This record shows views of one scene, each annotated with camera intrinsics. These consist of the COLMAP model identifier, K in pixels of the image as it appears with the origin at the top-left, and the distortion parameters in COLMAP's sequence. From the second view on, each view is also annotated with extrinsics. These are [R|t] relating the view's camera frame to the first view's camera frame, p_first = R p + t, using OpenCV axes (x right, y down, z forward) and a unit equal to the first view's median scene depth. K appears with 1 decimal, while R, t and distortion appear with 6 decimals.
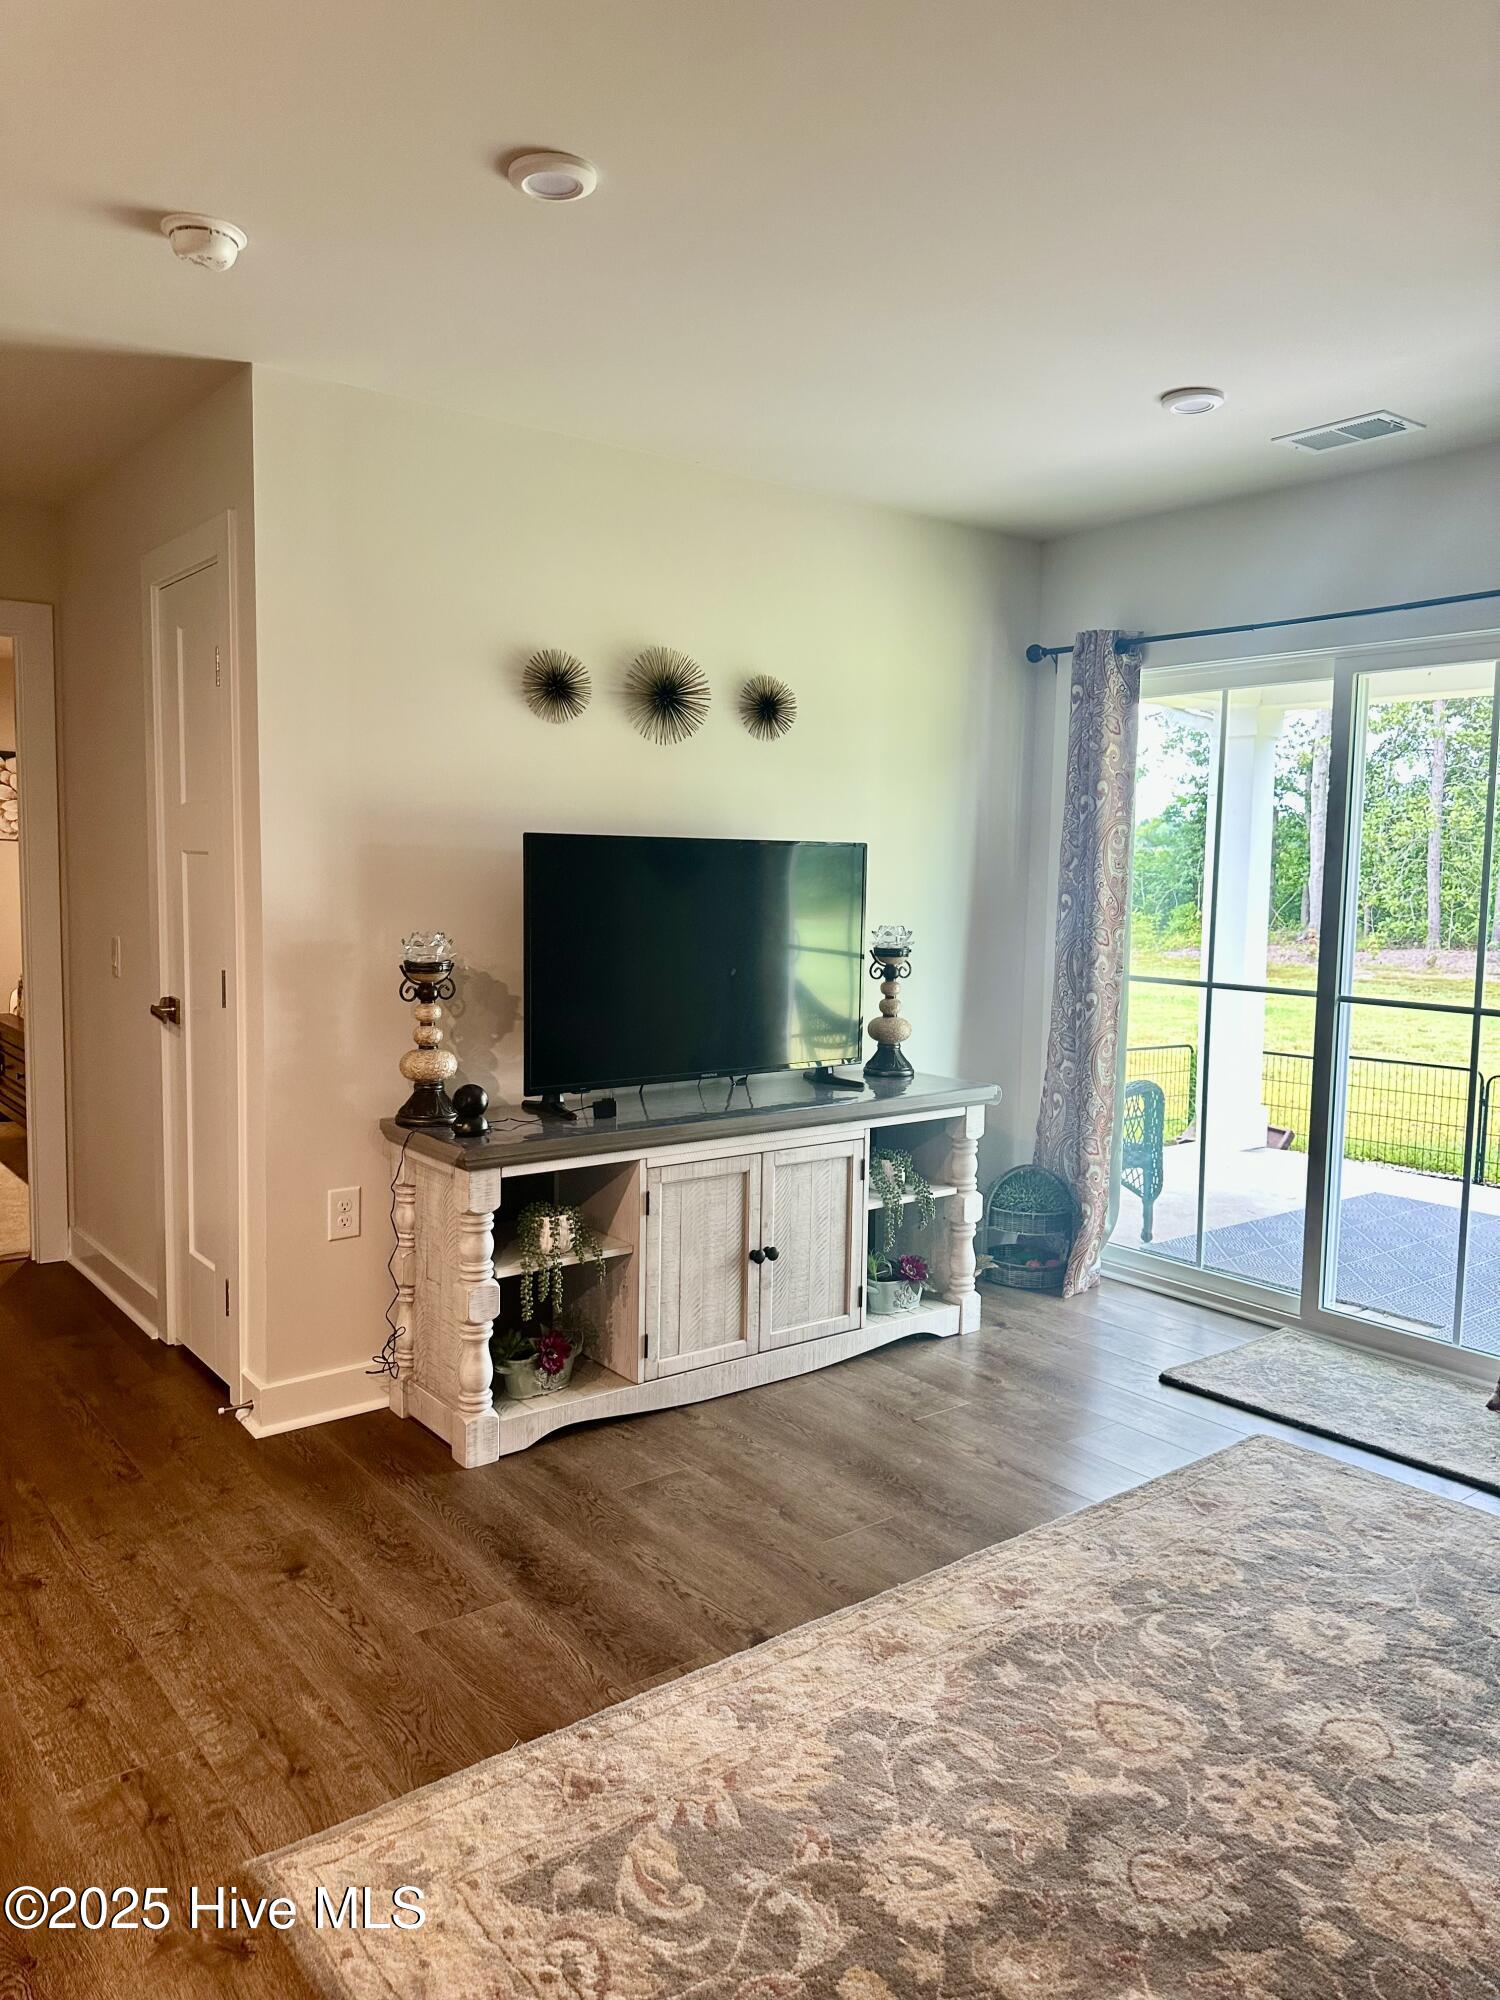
lens RADIAL K [[1400.8, 0, 746.0], [0, 1400.8, 1000.1], [0, 0, 1]] dist [0.065802, -0.071632]
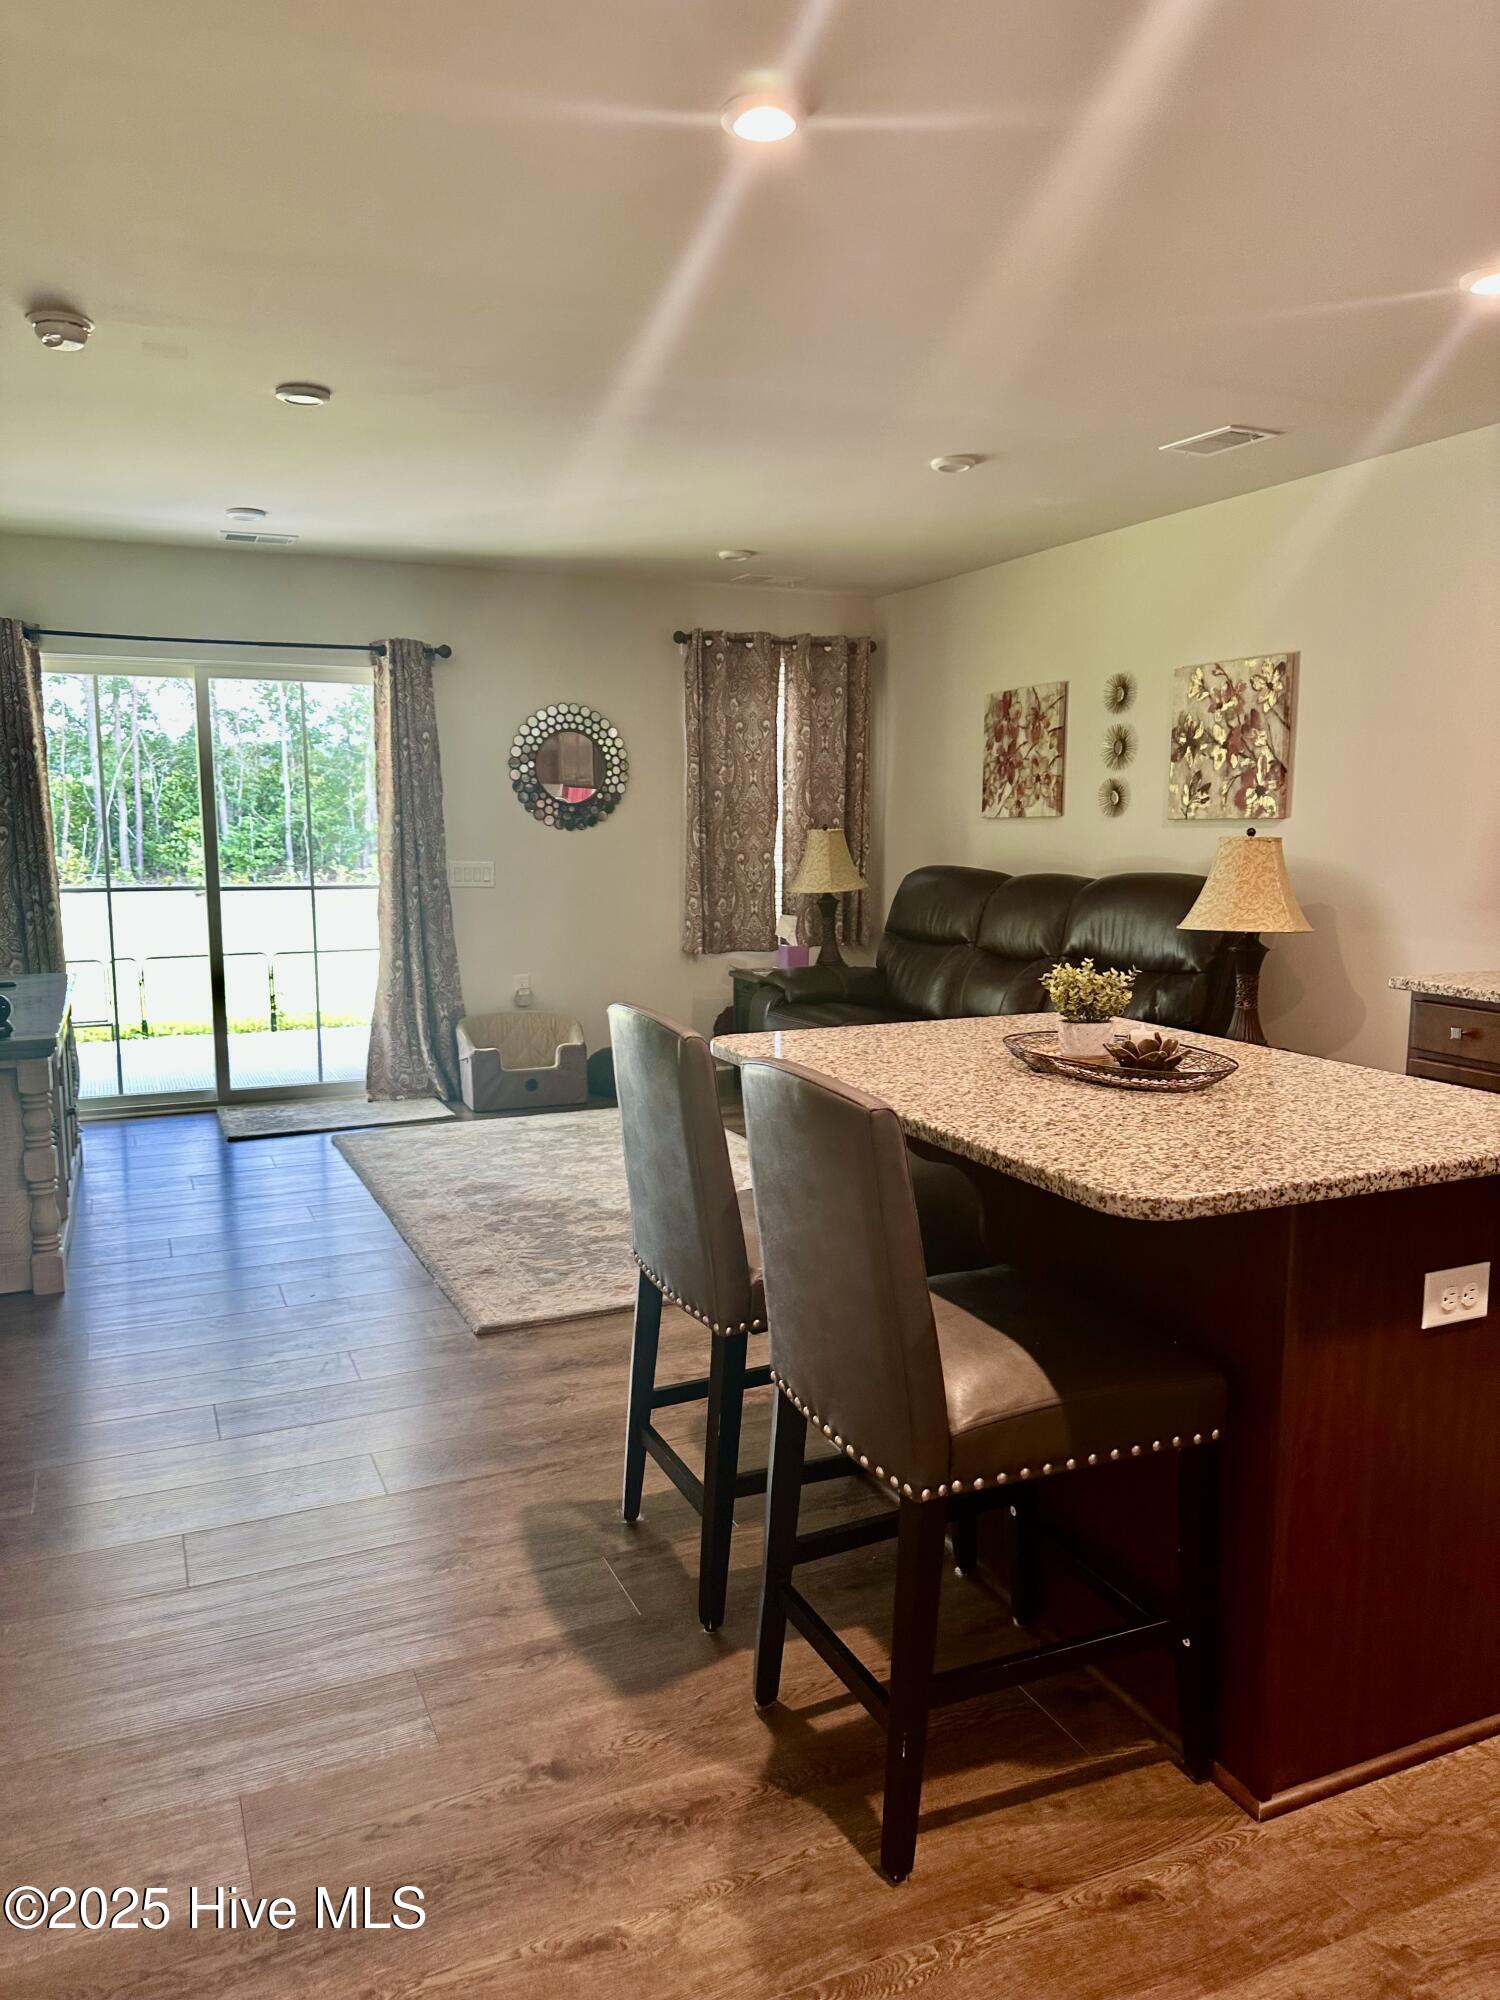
lens RADIAL K [[1400.8, 0, 731.4], [0, 1400.8, 1017.1], [0, 0, 1]] dist [0.065802, -0.071632]
pose [[0.245961, -0.154361, 0.956910, -1.597058], [0.099058, 0.986072, 0.133603, -0.023984], [-0.964205, 0.061929, 0.257825, 0.117746]]
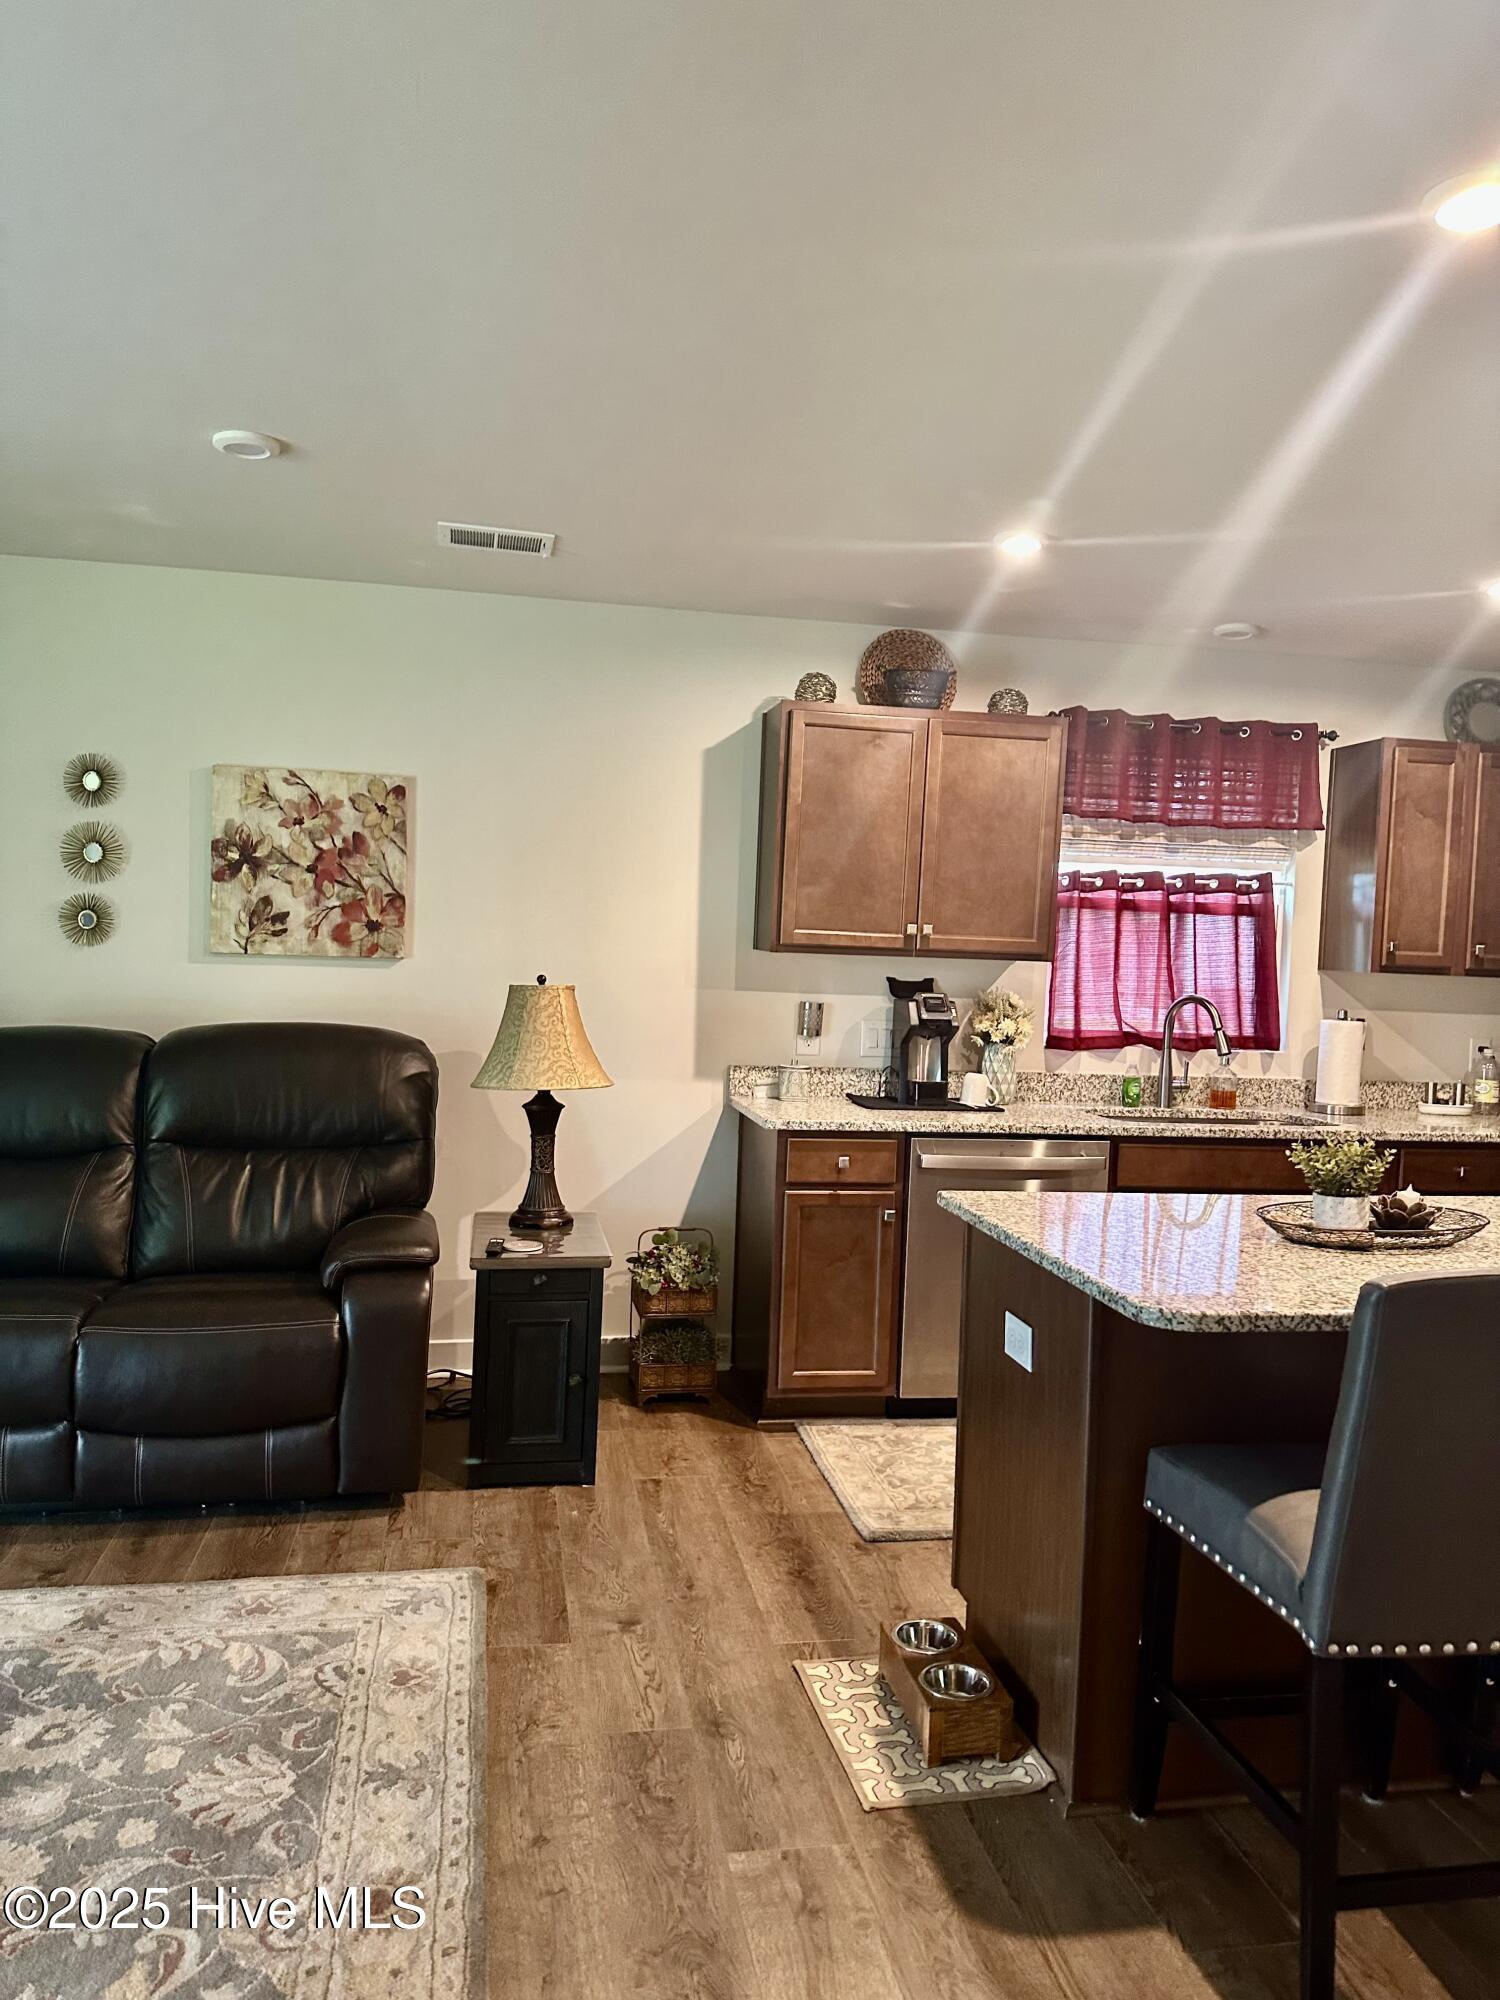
lens RADIAL K [[1400.8, 0, 748.8], [0, 1400.8, 1013.7], [0, 0, 1]] dist [0.065802, -0.071632]
pose [[-0.881531, -0.070168, 0.466883, -0.646365], [-0.003771, 0.989909, 0.141653, -0.143281], [-0.472112, 0.123111, -0.872900, 1.239073]]
